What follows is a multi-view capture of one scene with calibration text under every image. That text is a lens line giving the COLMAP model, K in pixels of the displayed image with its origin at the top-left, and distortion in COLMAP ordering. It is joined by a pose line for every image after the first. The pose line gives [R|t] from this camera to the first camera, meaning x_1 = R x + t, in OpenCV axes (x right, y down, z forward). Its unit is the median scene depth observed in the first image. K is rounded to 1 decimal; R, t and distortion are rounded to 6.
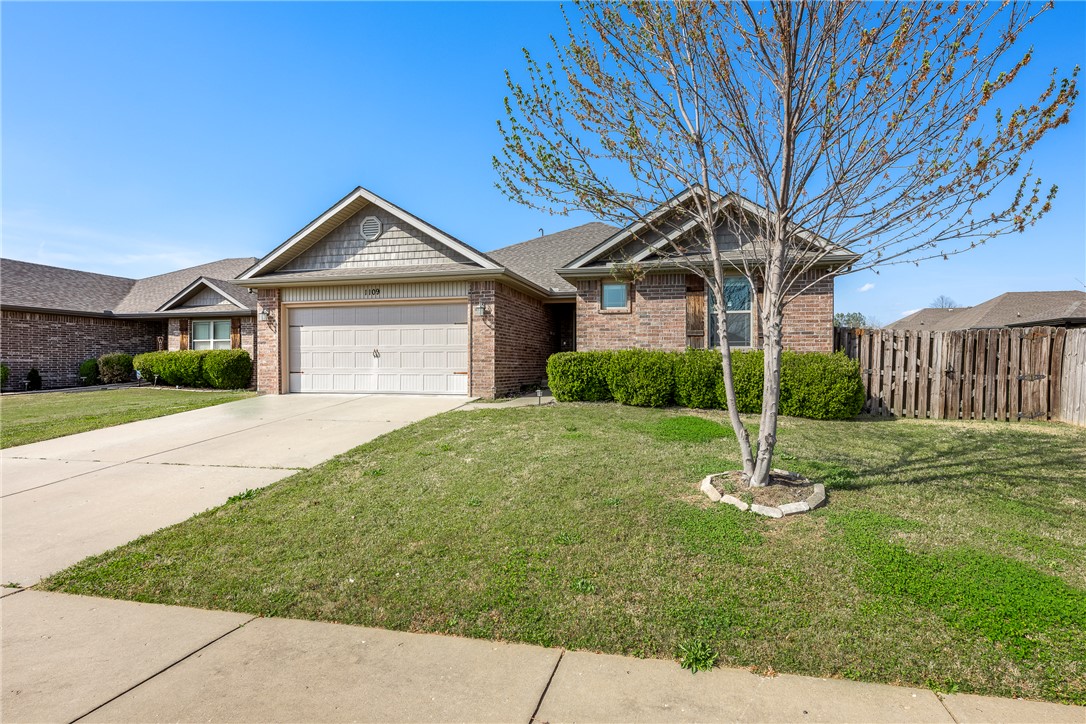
lens RADIAL K [[459.5, 0, 602.5], [0, 459.5, 368.8], [0, 0, 1]] dist [0.001420, 0.000020]
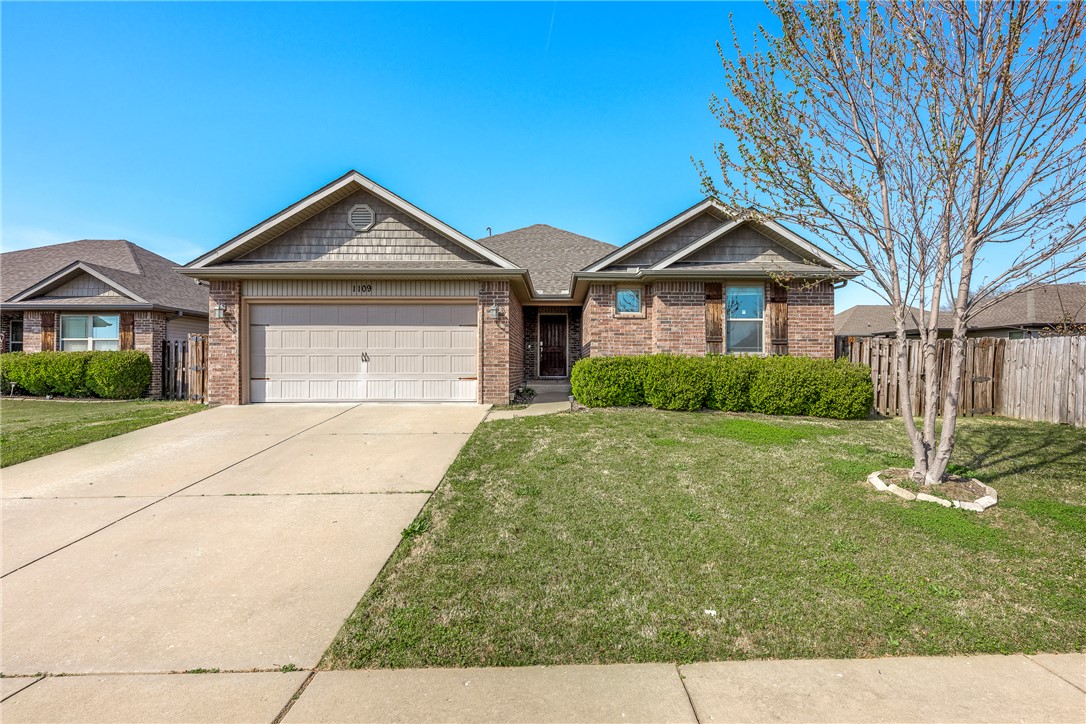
lens RADIAL K [[459.5, 0, 544.6], [0, 459.5, 362.2], [0, 0, 1]] dist [0.001420, 0.000020]
pose [[0.977697, 0.000800, 0.210019, -0.391245], [0.002997, 0.999838, -0.017758, -0.007625], [-0.209999, 0.017992, 0.977536, 0.061336]]
